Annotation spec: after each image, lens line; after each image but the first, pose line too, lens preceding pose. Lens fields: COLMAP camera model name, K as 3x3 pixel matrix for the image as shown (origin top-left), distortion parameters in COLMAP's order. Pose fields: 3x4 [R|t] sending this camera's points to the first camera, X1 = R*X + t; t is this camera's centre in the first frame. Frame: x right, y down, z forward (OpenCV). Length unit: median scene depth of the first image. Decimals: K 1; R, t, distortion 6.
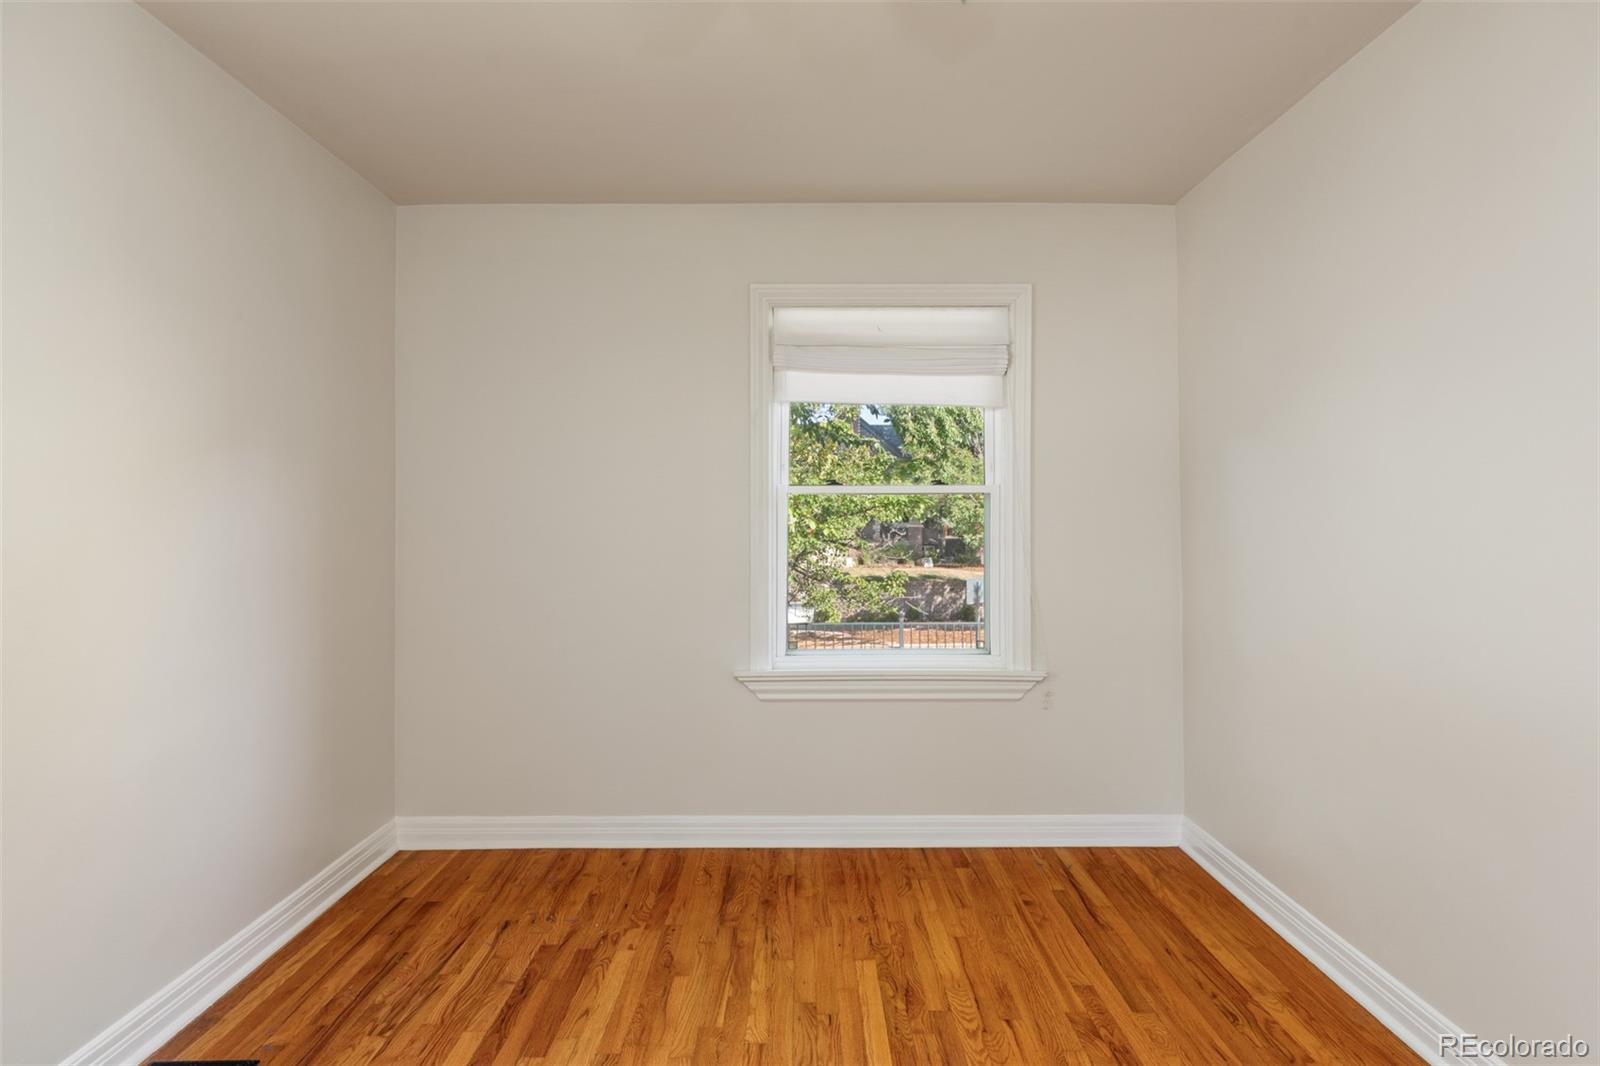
lens RADIAL K [[864.7, 0, 809.2], [0, 864.7, 510.1], [0, 0, 1]] dist [0.003380, 0.003858]
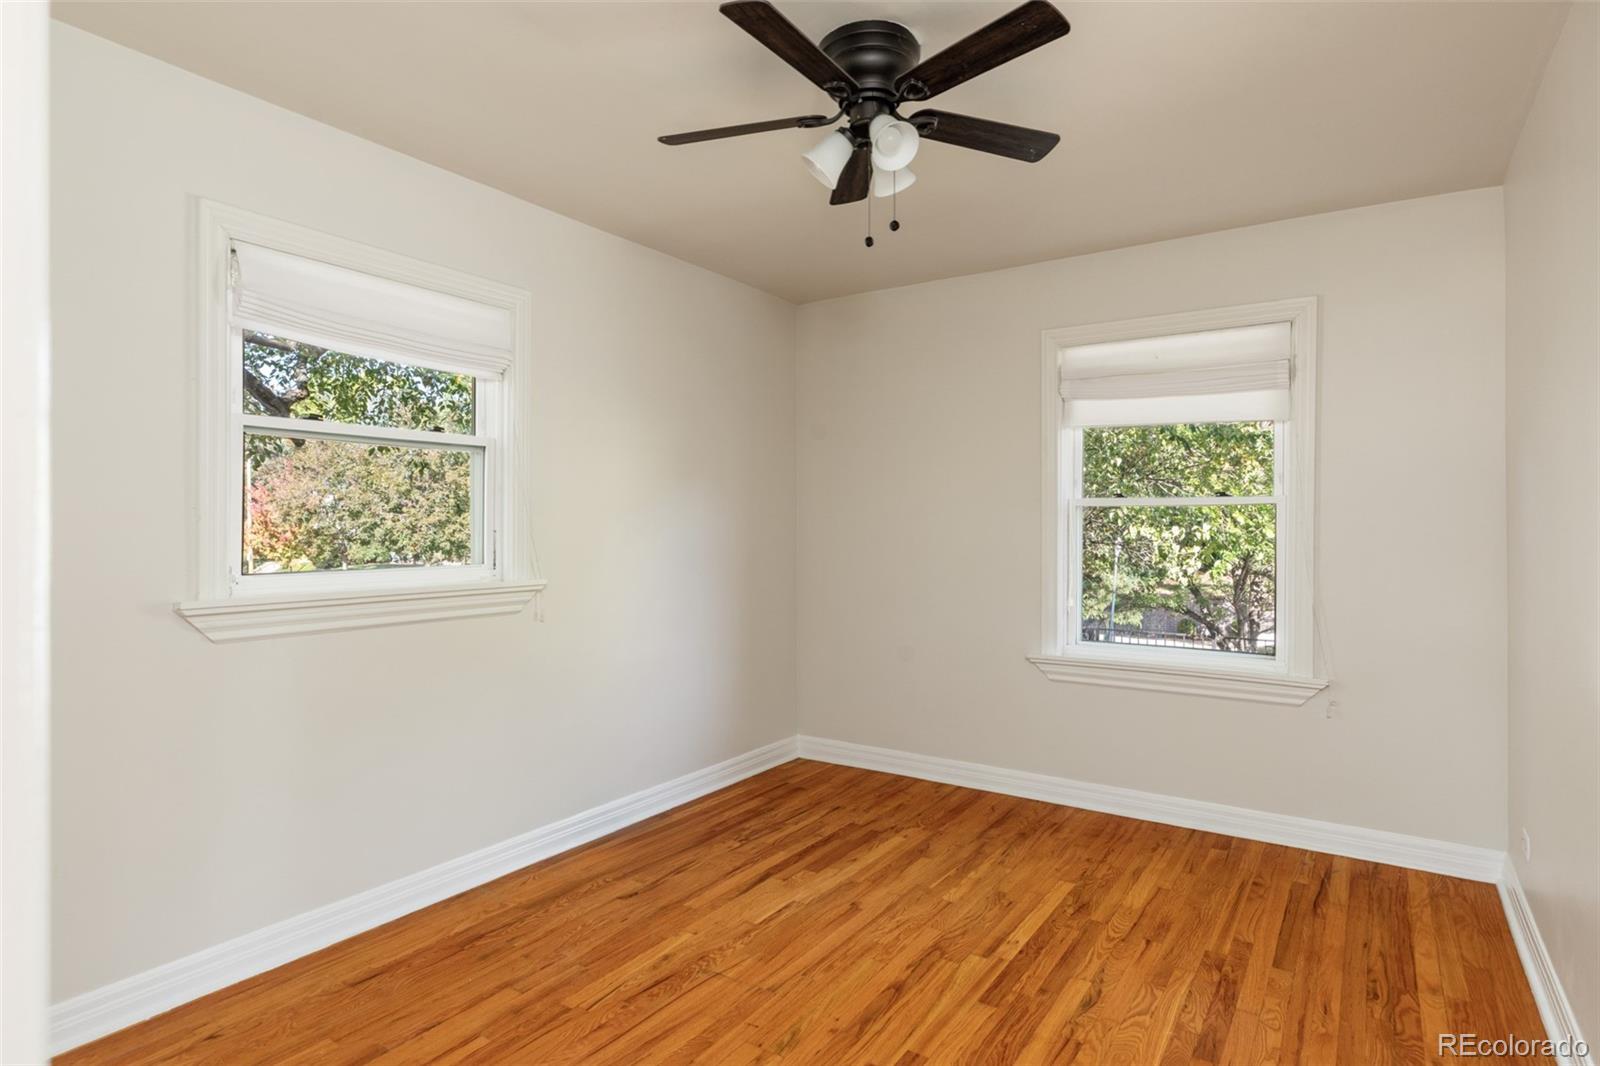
lens RADIAL K [[864.7, 0, 798.3], [0, 864.7, 530.0], [0, 0, 1]] dist [0.003380, 0.003858]
pose [[0.827729, 0.007299, -0.561081, 0.392252], [0.000009, 0.999915, 0.013021, -0.001965], [0.561128, -0.010782, 0.827659, -0.216587]]
